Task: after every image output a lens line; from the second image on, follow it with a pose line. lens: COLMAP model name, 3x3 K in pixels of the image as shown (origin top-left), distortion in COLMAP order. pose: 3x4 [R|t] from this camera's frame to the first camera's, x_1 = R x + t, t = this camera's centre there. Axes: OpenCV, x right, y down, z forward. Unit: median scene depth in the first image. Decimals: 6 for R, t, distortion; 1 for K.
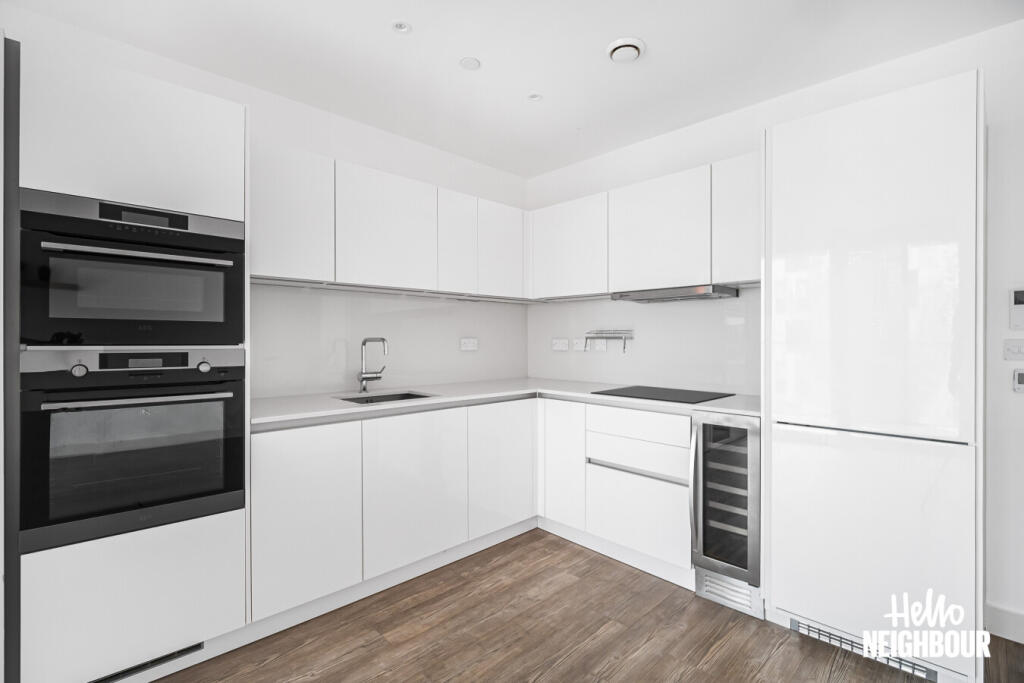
lens RADIAL K [[472.2, 0, 512.0], [0, 472.2, 341.5], [0, 0, 1]] dist [-0.013575, -0.000351]
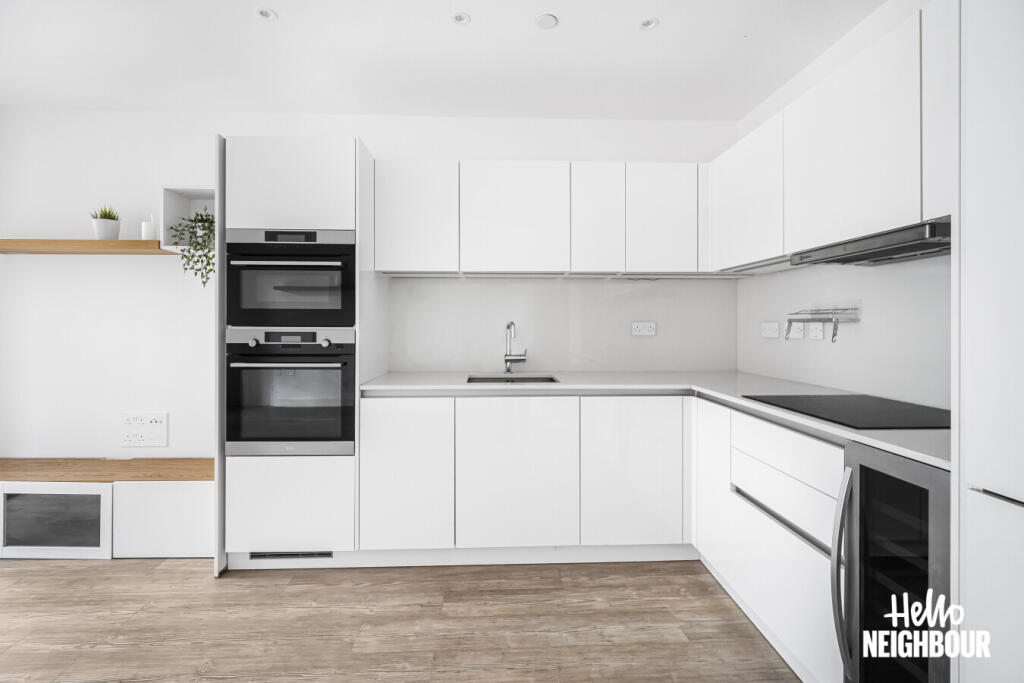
lens RADIAL K [[465.2, 0, 508.0], [0, 465.2, 322.8], [0, 0, 1]] dist [0.001871, 0.000186]
pose [[0.746511, -0.002880, -0.665367, 0.490928], [-0.003371, 0.999961, -0.008111, 0.004372], [0.665365, 0.008298, 0.746472, 0.288976]]
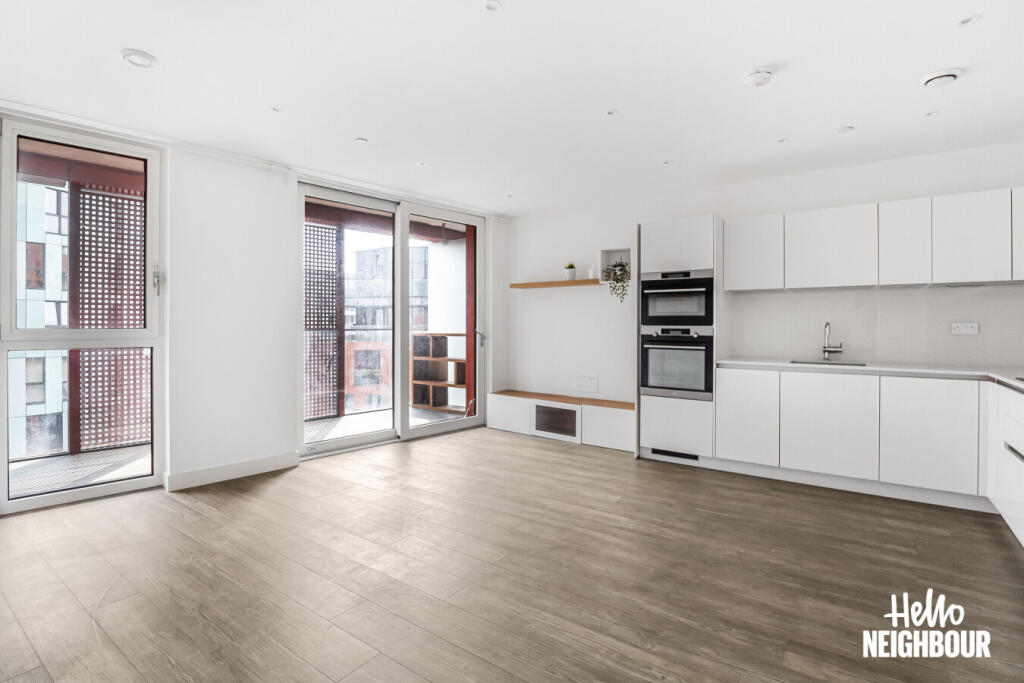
lens RADIAL K [[475.8, 0, 511.6], [0, 475.8, 326.9], [0, 0, 1]] dist [0.000551, -0.010125]
pose [[0.194658, 0.006780, -0.980848, 1.191345], [-0.005800, 0.999967, 0.005761, 0.004084], [0.980854, 0.004567, 0.194691, -0.284303]]
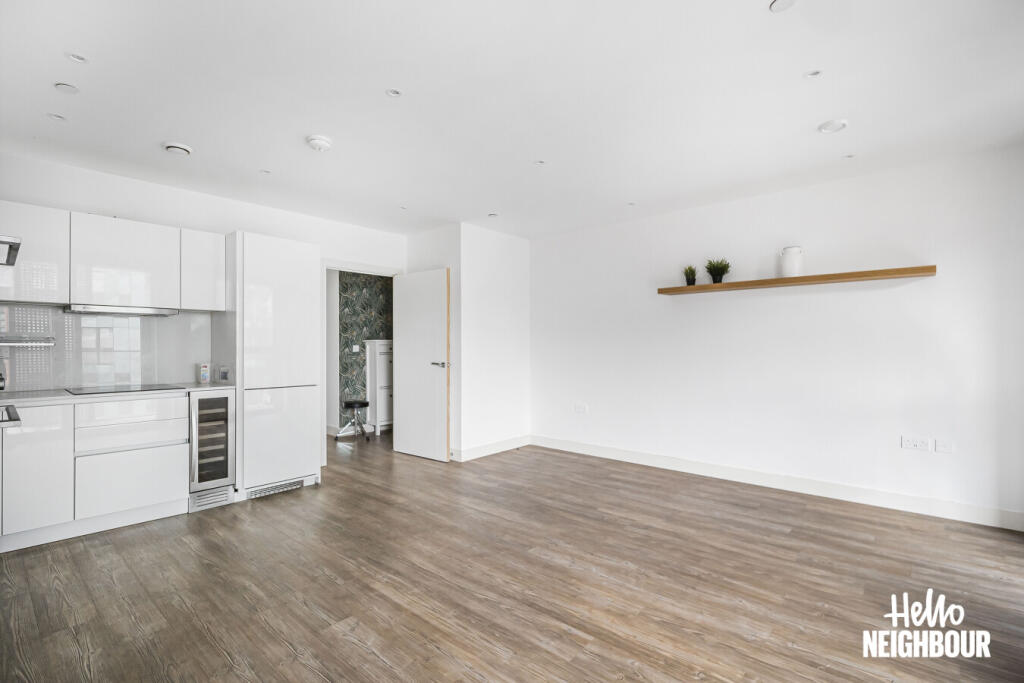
lens RADIAL K [[472.2, 0, 512.0], [0, 472.2, 341.5], [0, 0, 1]] dist [-0.013575, -0.000351]
pose [[-0.084281, 0.005525, 0.996427, -1.304750], [0.004684, 0.999976, -0.005148, -0.005722], [-0.996431, 0.004233, -0.084305, 0.088134]]
